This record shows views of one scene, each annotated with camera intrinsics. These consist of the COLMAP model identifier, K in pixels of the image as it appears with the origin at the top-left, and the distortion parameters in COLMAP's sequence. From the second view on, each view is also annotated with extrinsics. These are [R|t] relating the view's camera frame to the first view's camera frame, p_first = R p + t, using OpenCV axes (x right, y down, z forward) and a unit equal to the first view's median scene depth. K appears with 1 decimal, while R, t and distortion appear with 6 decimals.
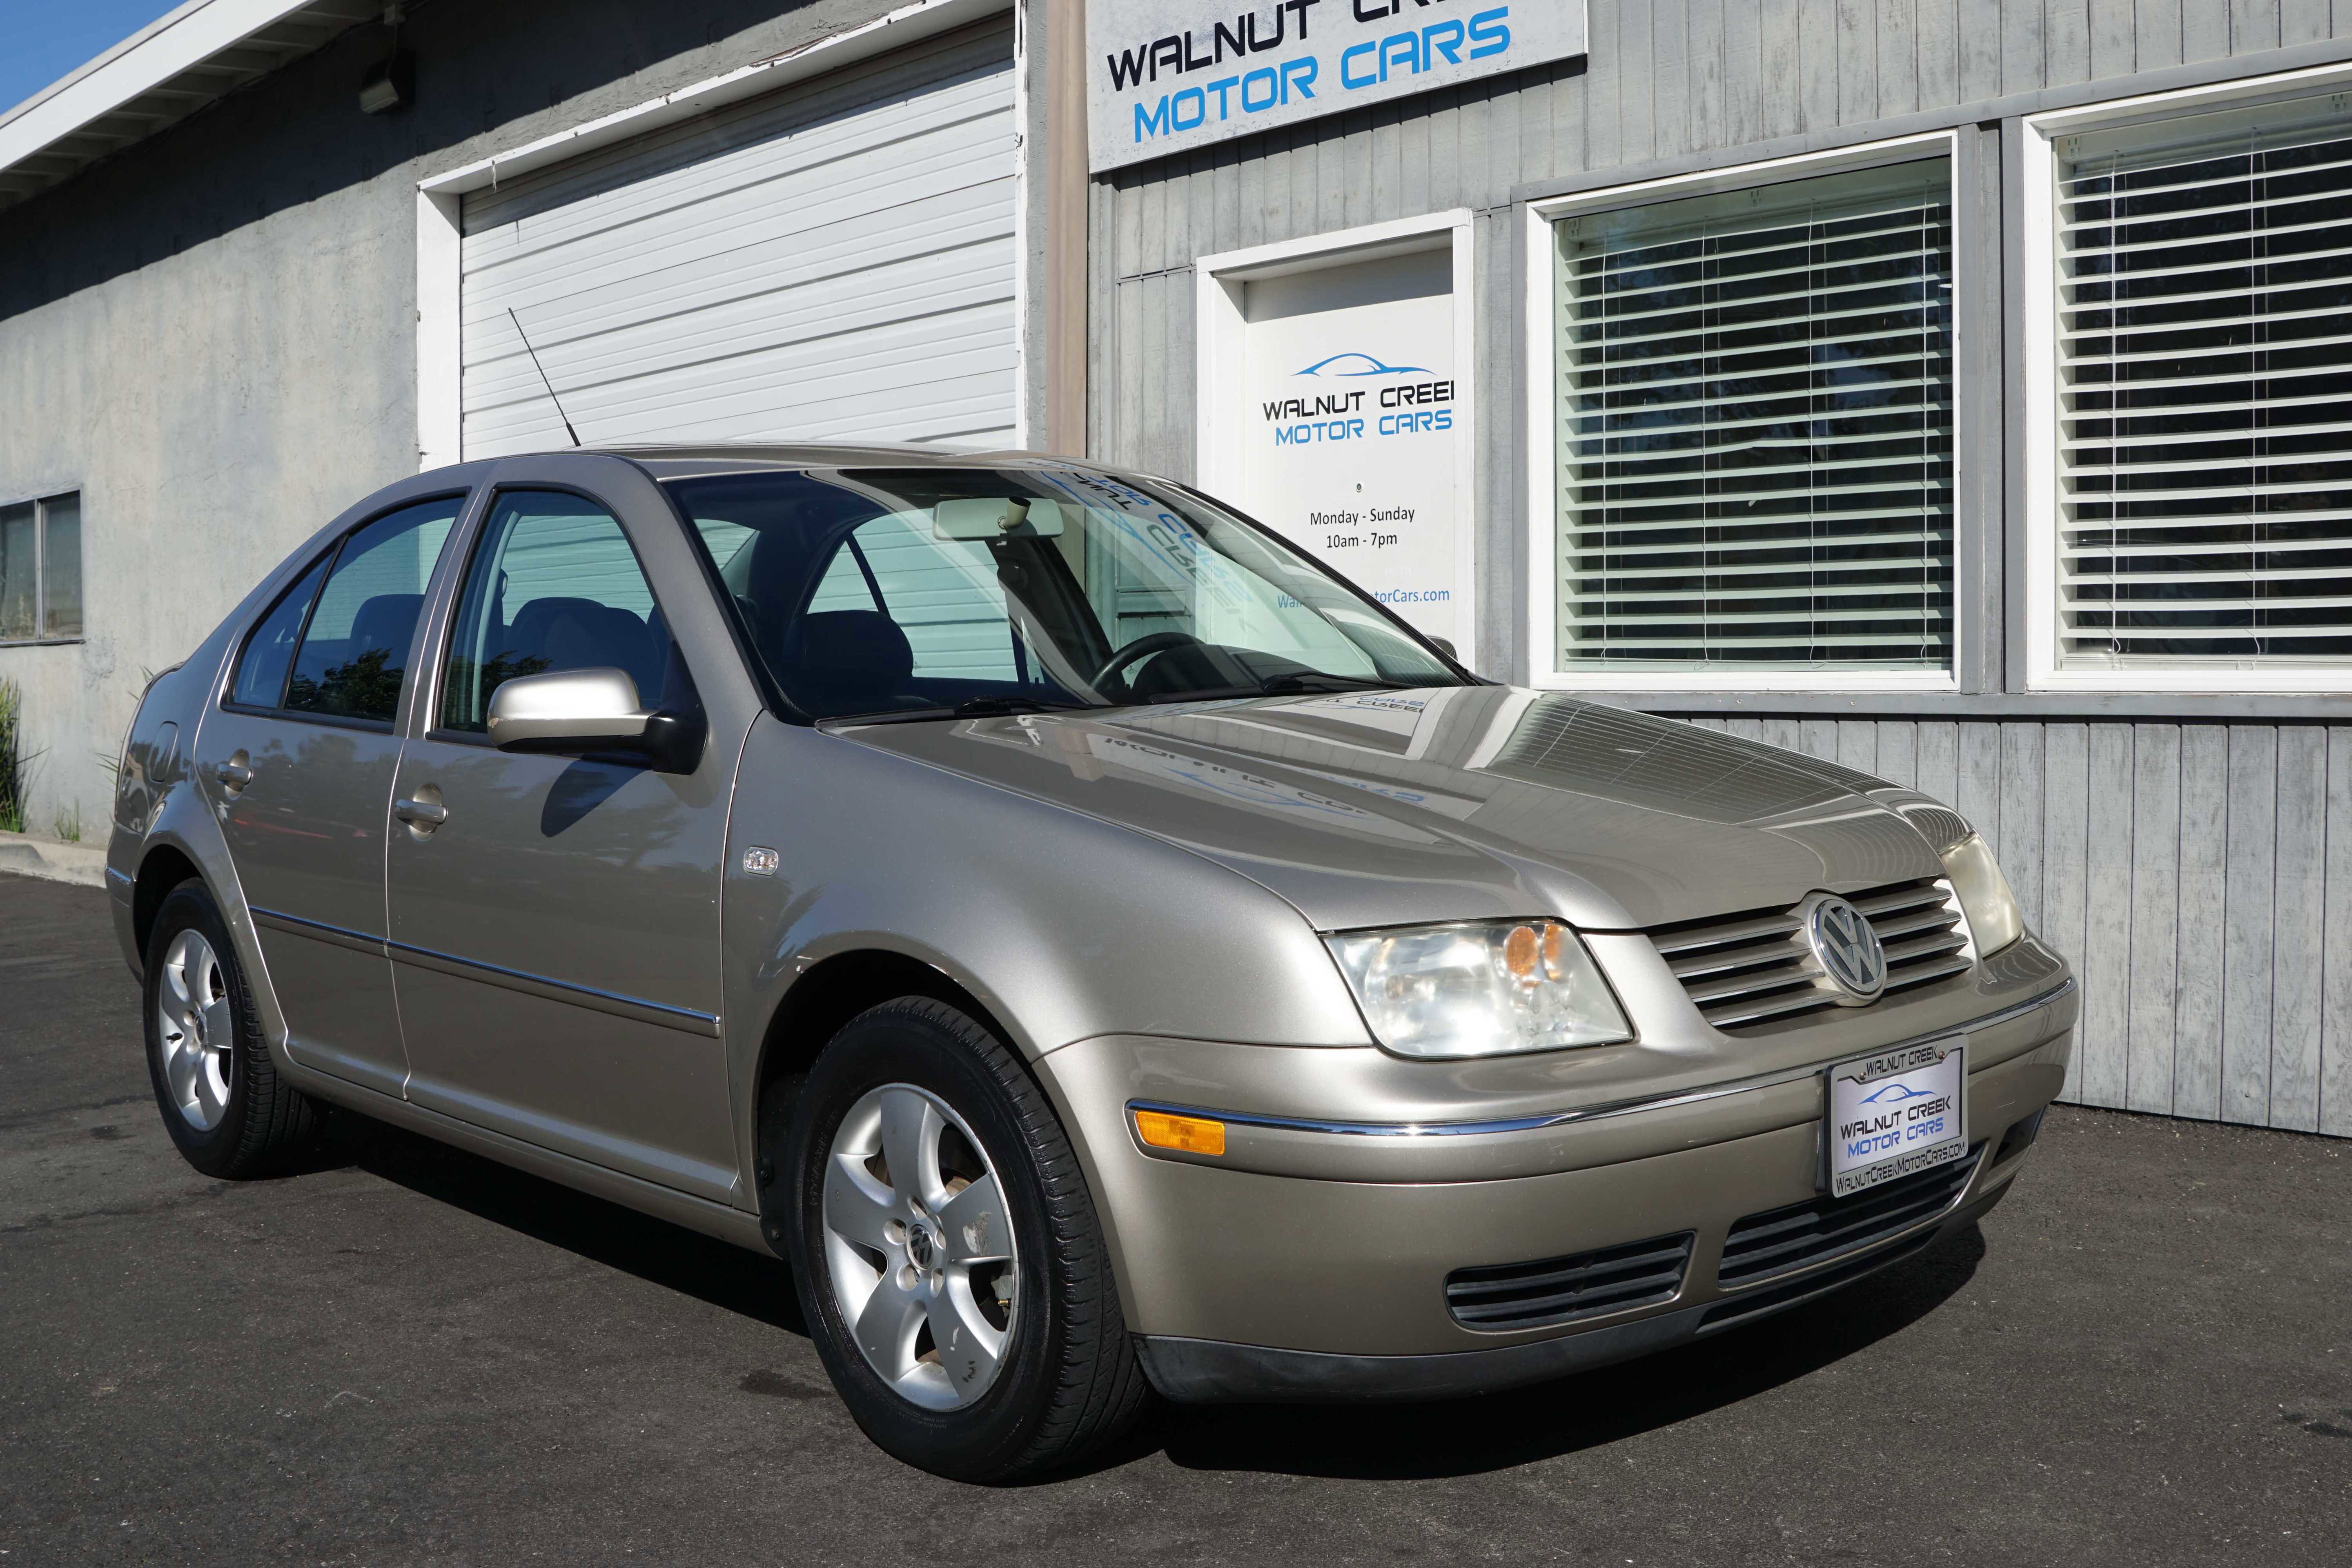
lens RADIAL K [[2497.7, 0, 1188.7], [0, 2497.7, 791.9], [0, 0, 1]] dist [-0.148318, 0.109883]
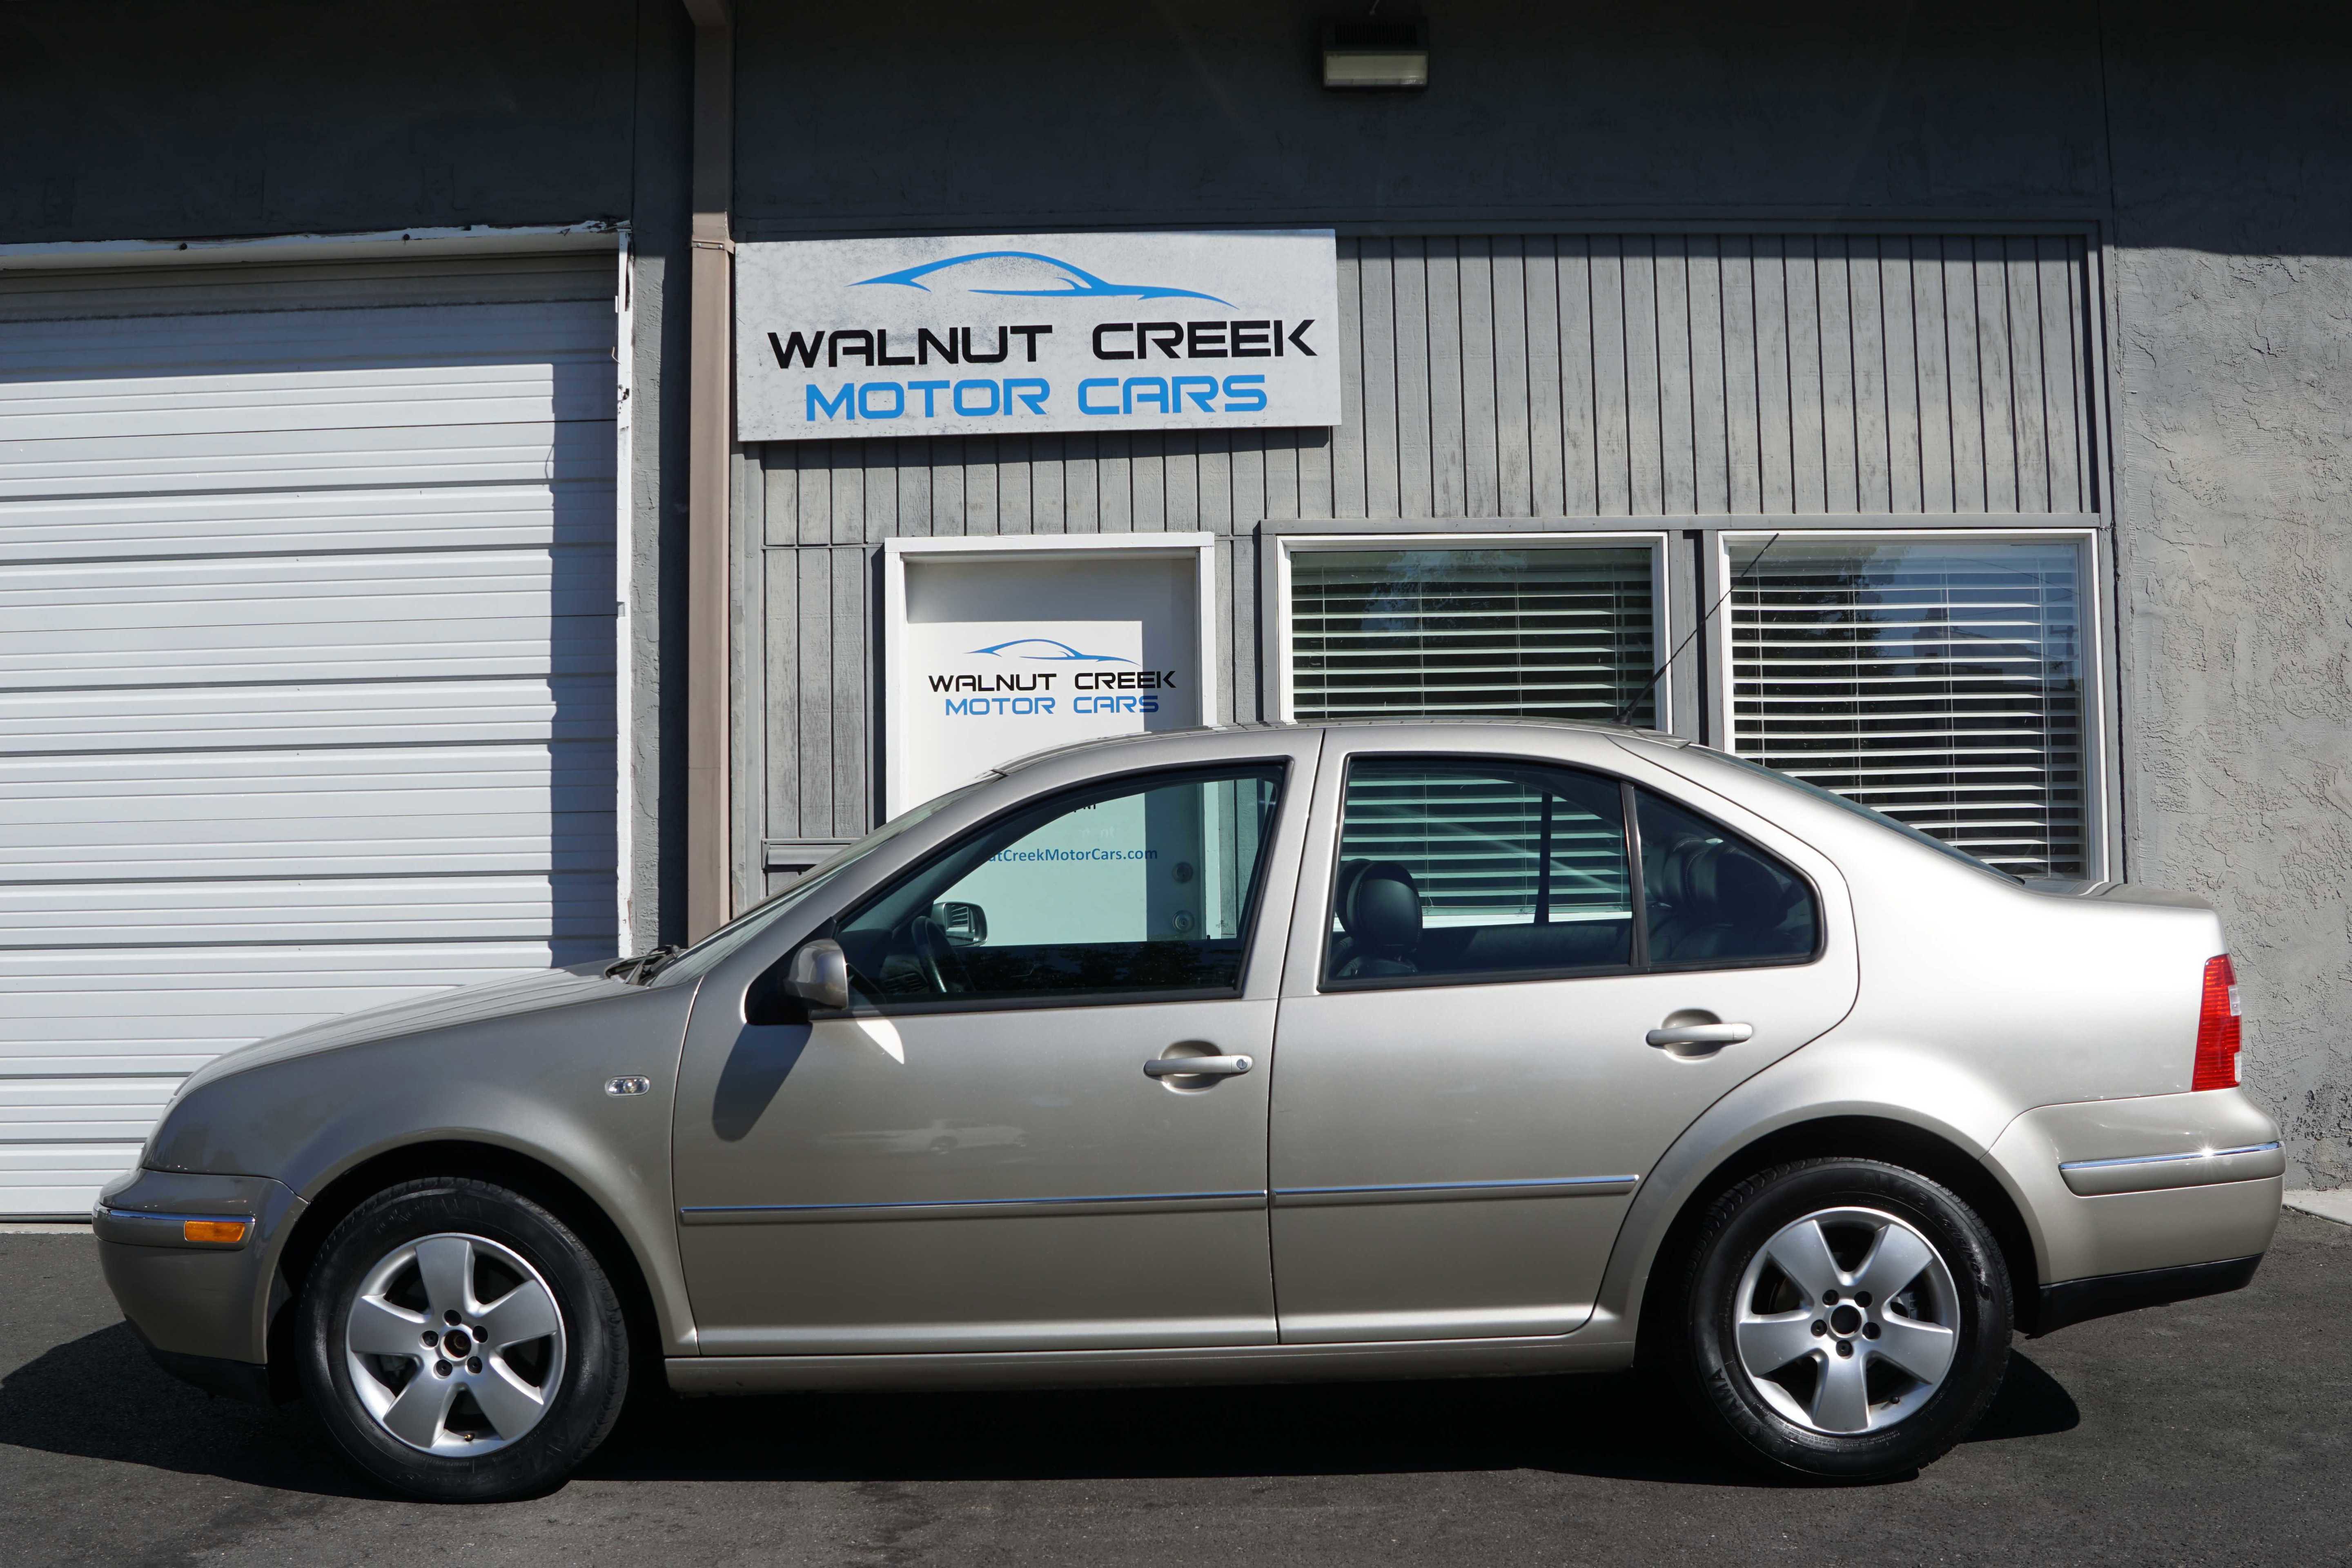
lens RADIAL K [[2497.7, 0, 1188.7], [0, 2497.7, 791.9], [0, 0, 1]] dist [-0.148318, 0.109883]
pose [[0.661800, 0.024240, 0.749289, -0.752692], [0.048070, 0.996048, -0.074680, -0.018804], [-0.748138, 0.085442, 0.658019, 0.207324]]
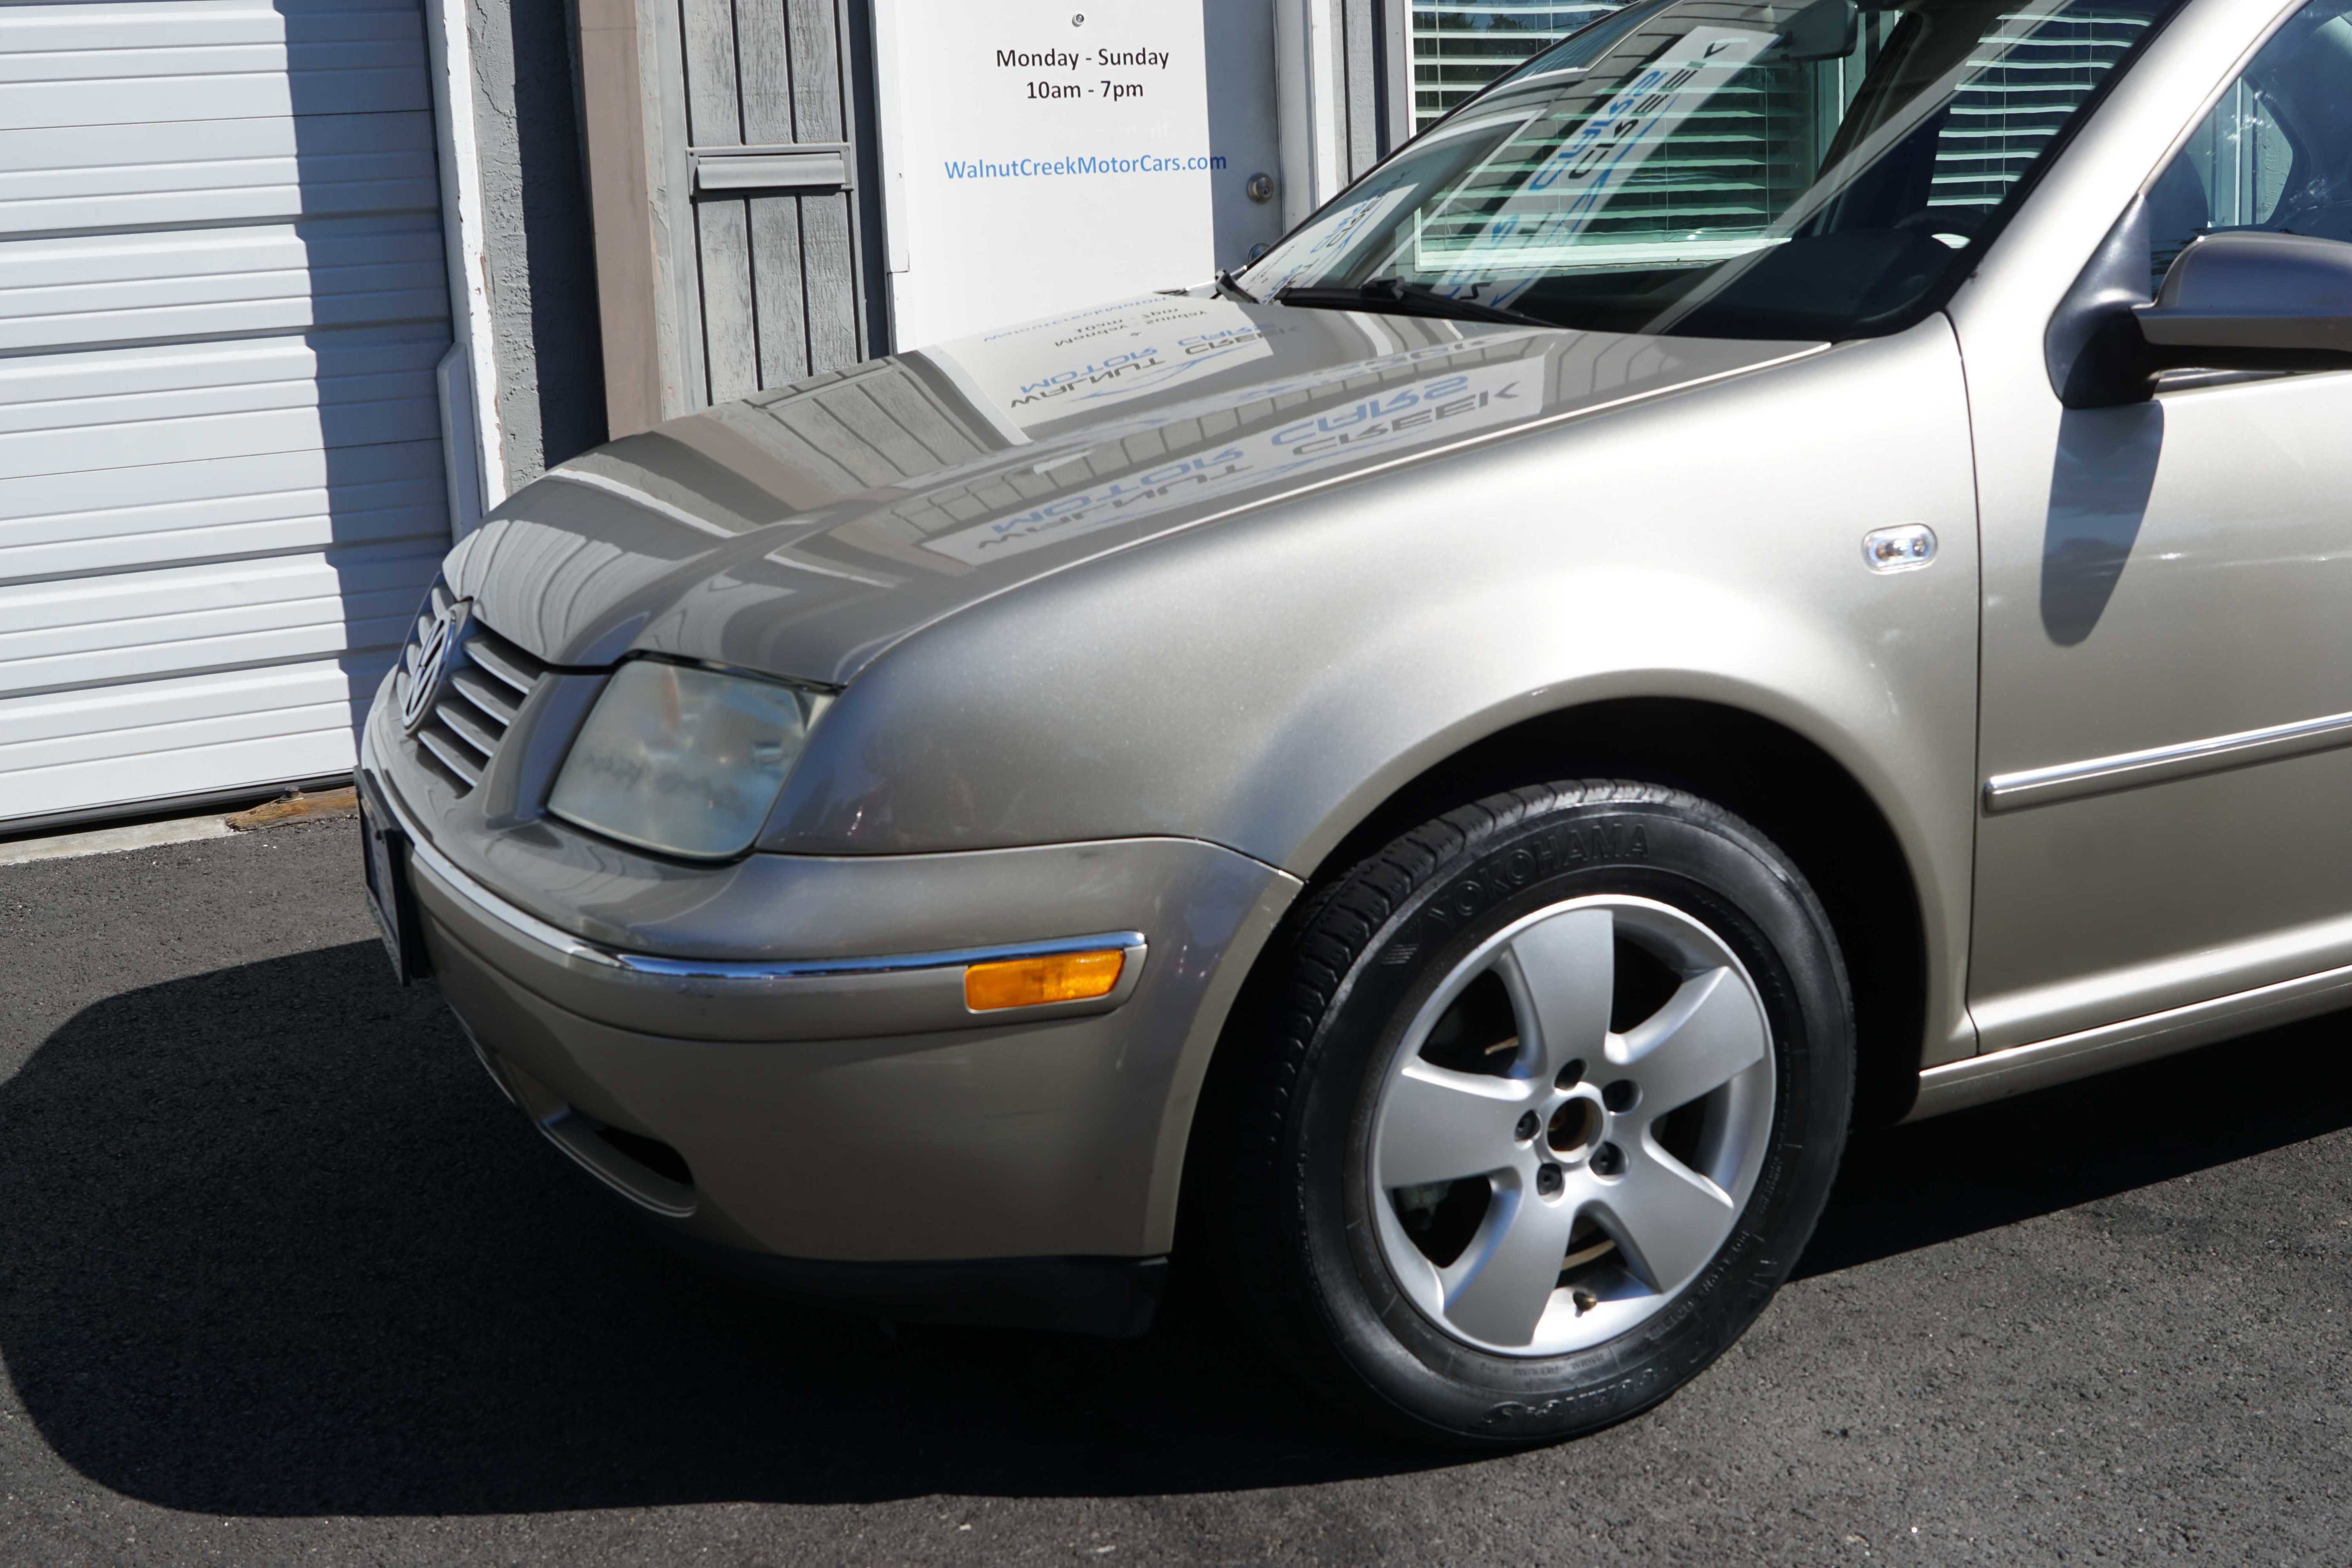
lens RADIAL K [[2497.7, 0, 1188.7], [0, 2497.7, 791.9], [0, 0, 1]] dist [-0.148318, 0.109883]
pose [[0.276595, -0.214976, 0.936632, -0.683918], [0.090057, 0.976167, 0.197455, -0.038227], [-0.956757, 0.029735, 0.289363, 0.768122]]
